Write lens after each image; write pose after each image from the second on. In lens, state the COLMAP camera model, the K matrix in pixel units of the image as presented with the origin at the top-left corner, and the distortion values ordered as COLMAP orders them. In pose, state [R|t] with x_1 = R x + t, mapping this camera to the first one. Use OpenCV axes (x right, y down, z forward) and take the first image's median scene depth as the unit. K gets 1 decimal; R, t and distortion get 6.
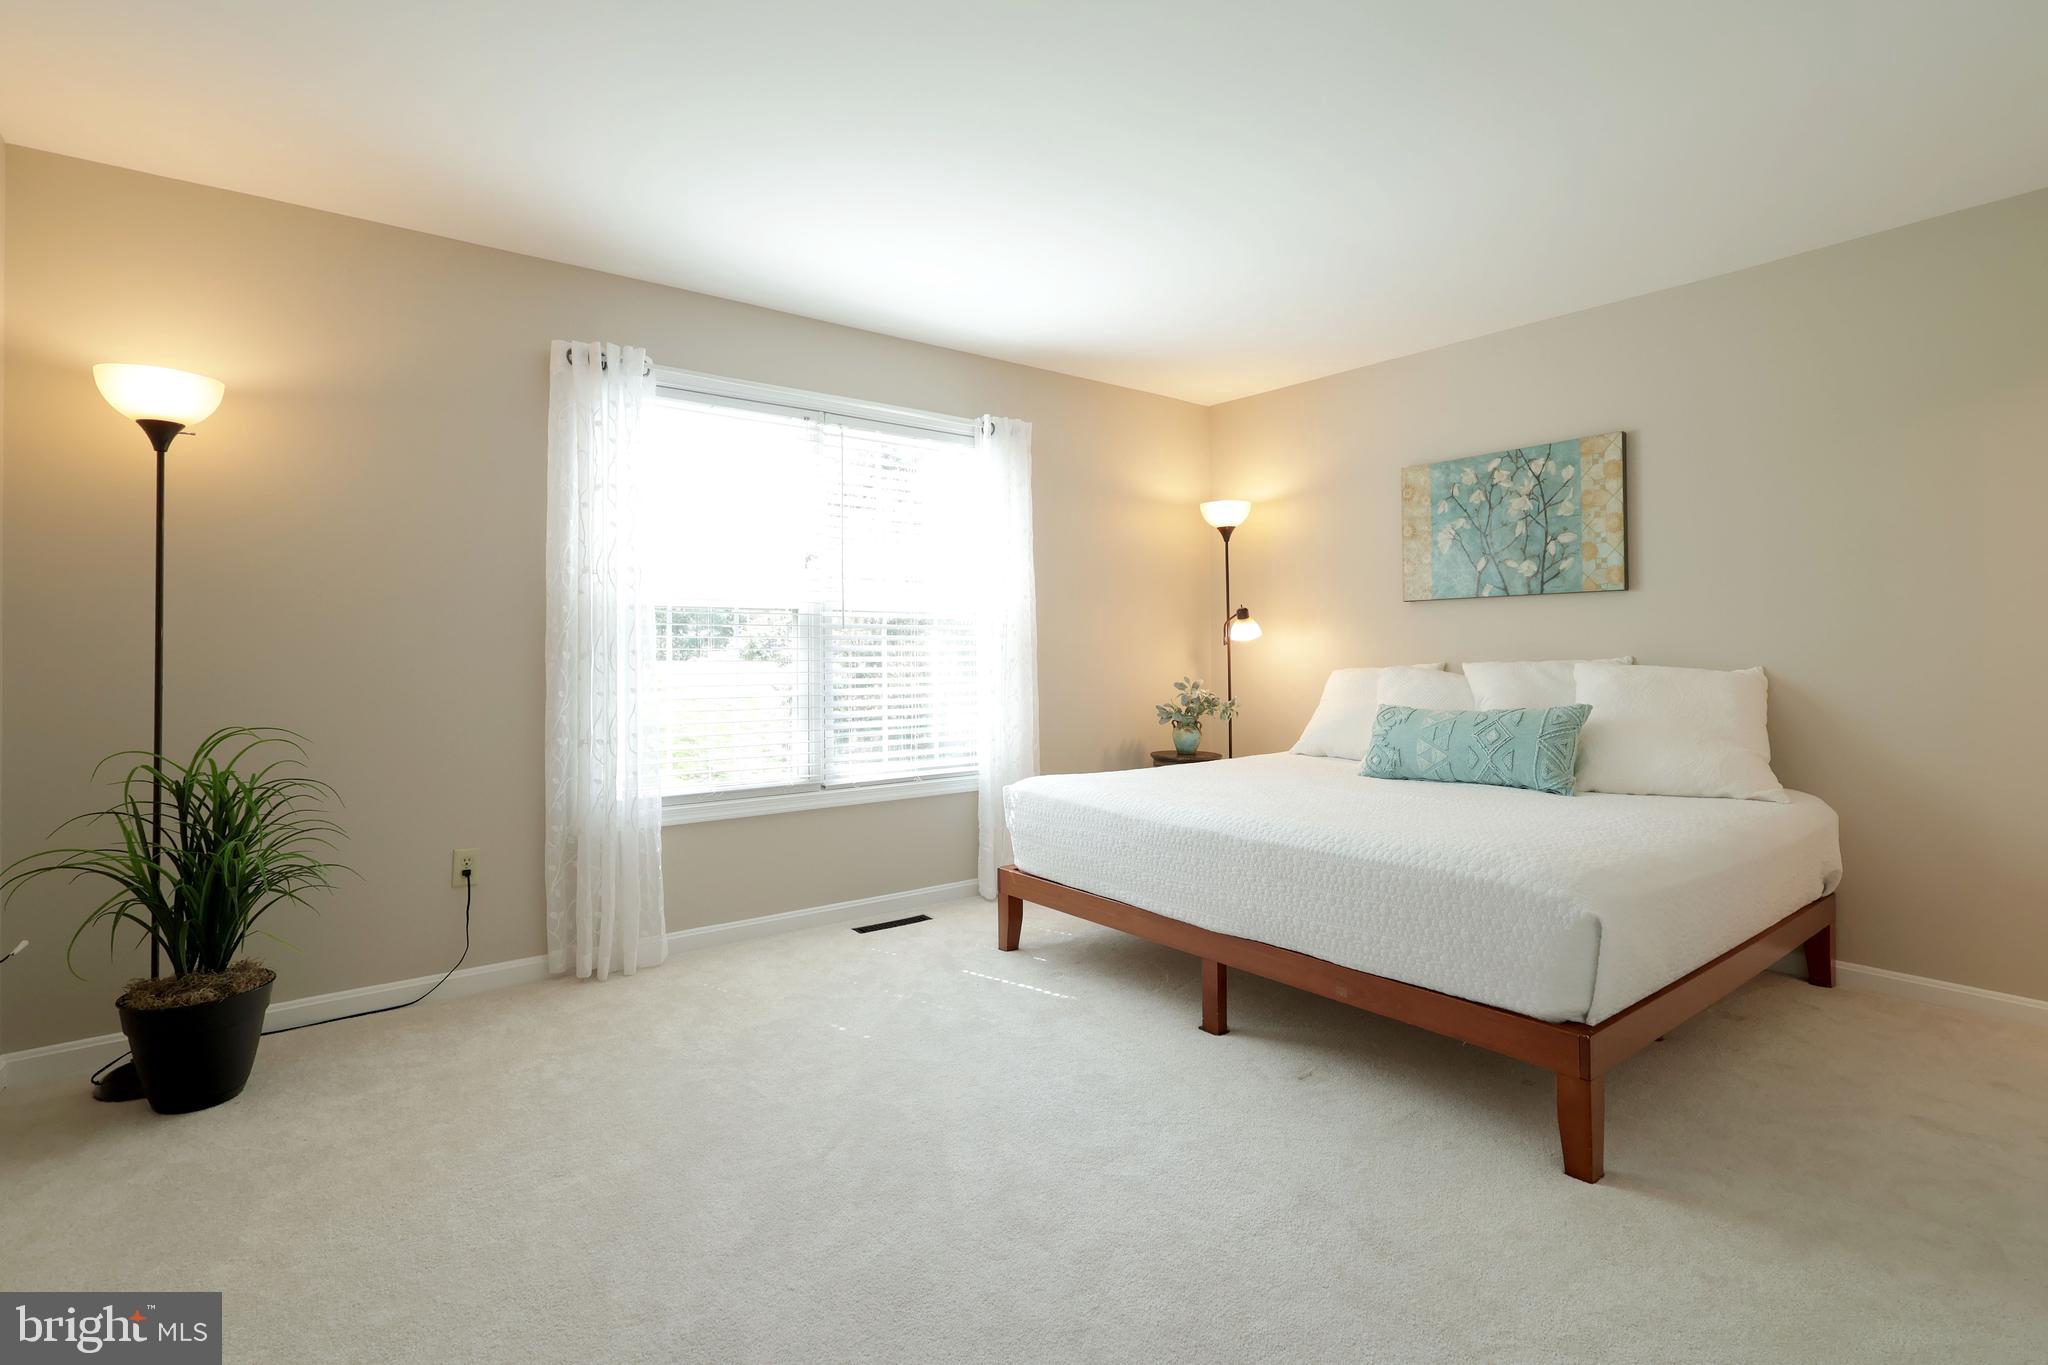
lens RADIAL K [[961.5, 0, 1027.3], [0, 961.5, 676.5], [0, 0, 1]] dist [0.003320, -0.000054]
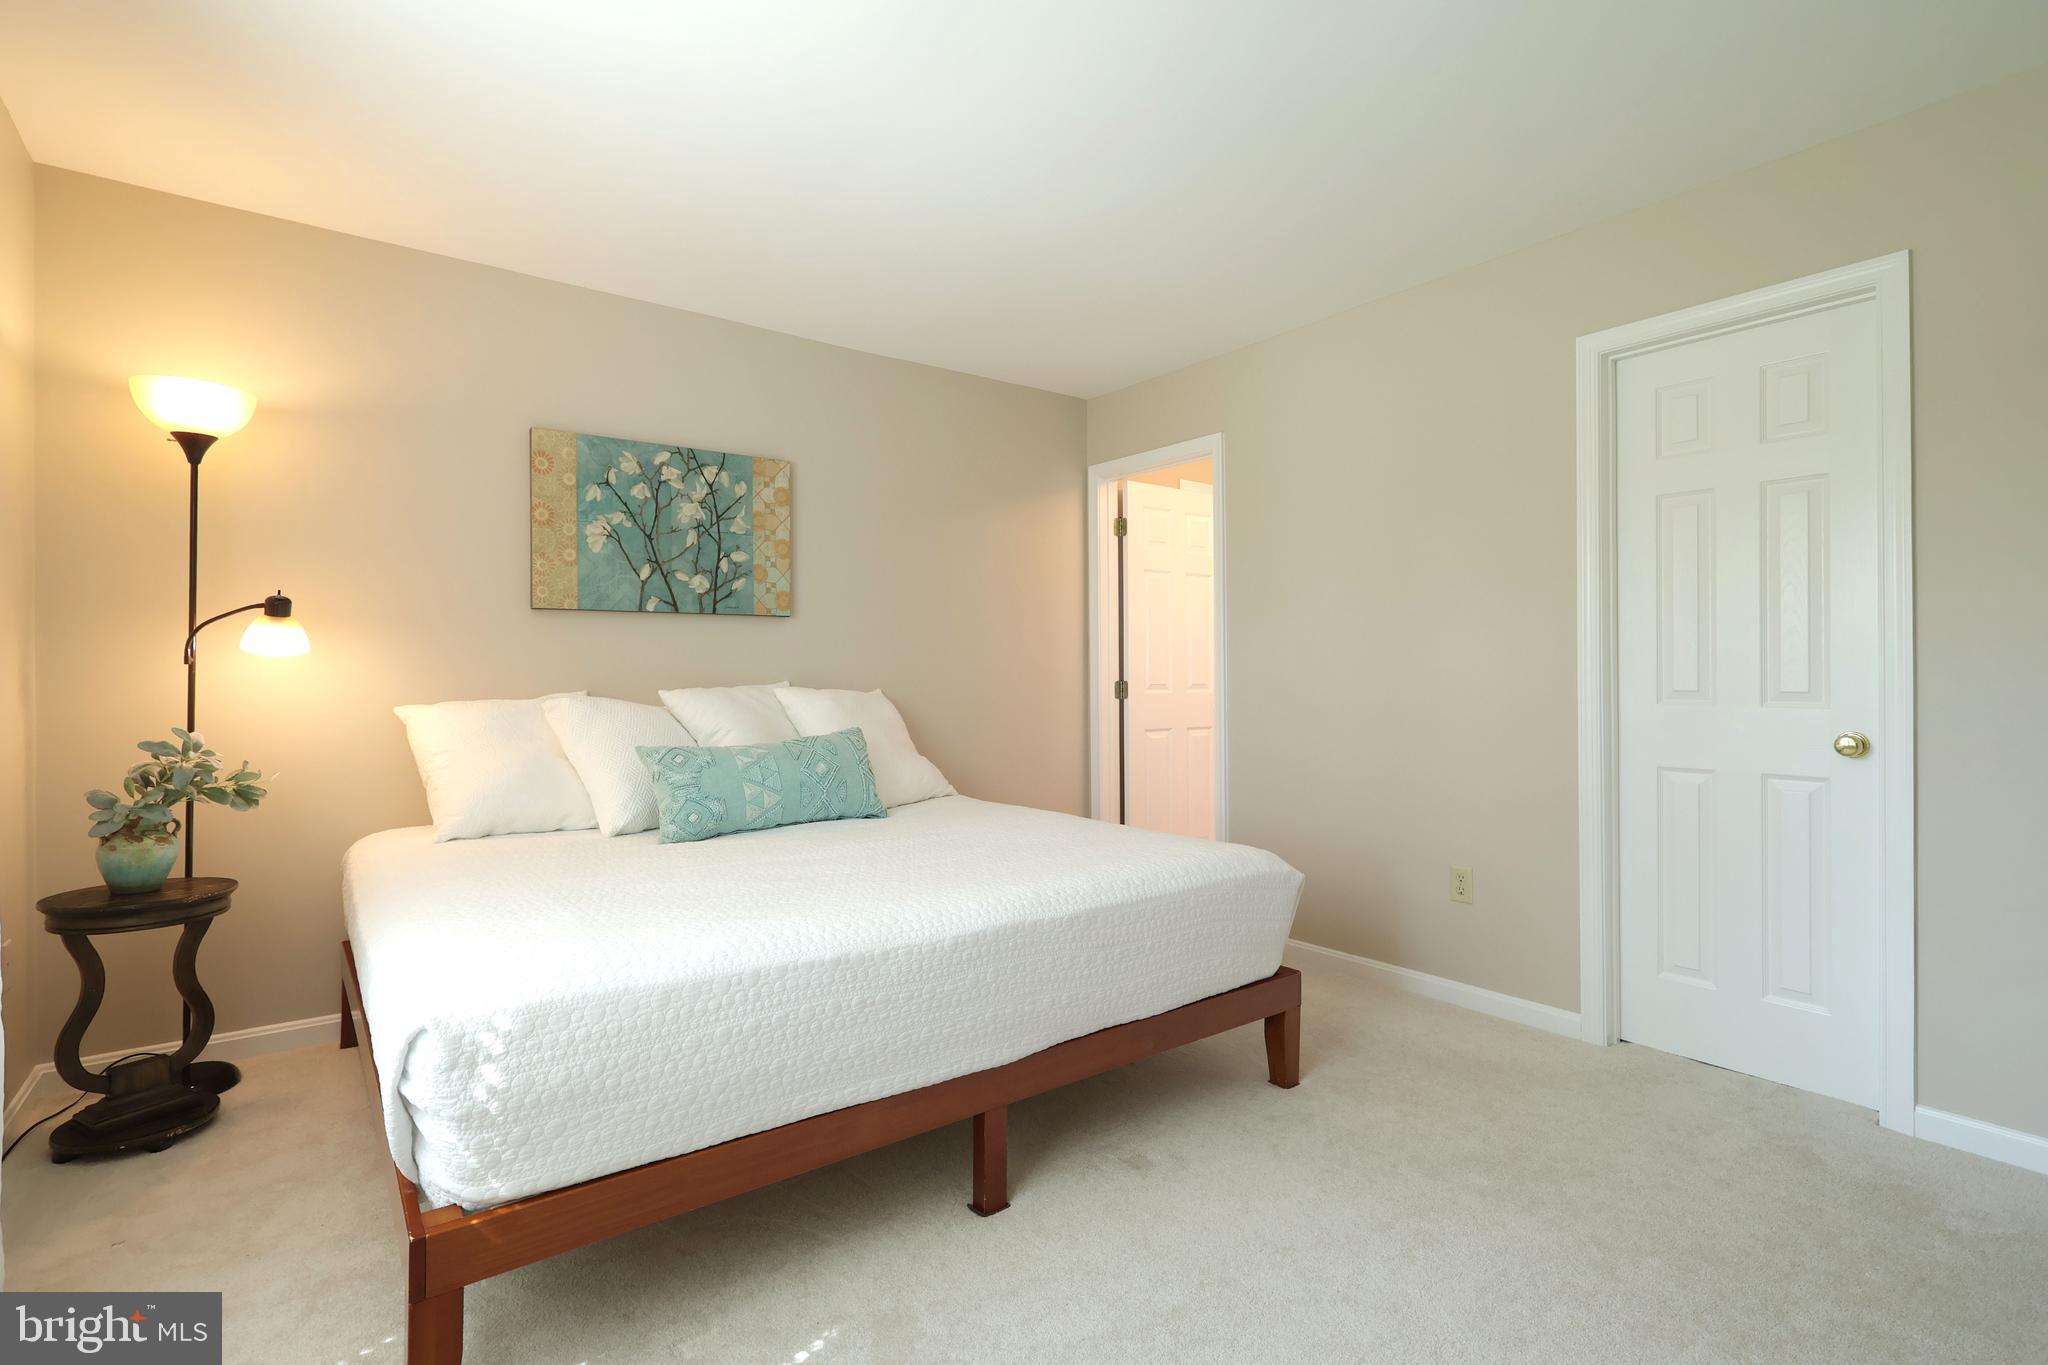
lens RADIAL K [[961.5, 0, 1027.3], [0, 961.5, 670.4], [0, 0, 1]] dist [0.003320, -0.000054]
pose [[0.026338, 0.007621, 0.999624, -0.372641], [0.025864, 0.999631, -0.008303, -0.016191], [-0.999318, 0.026073, 0.026131, 0.677330]]
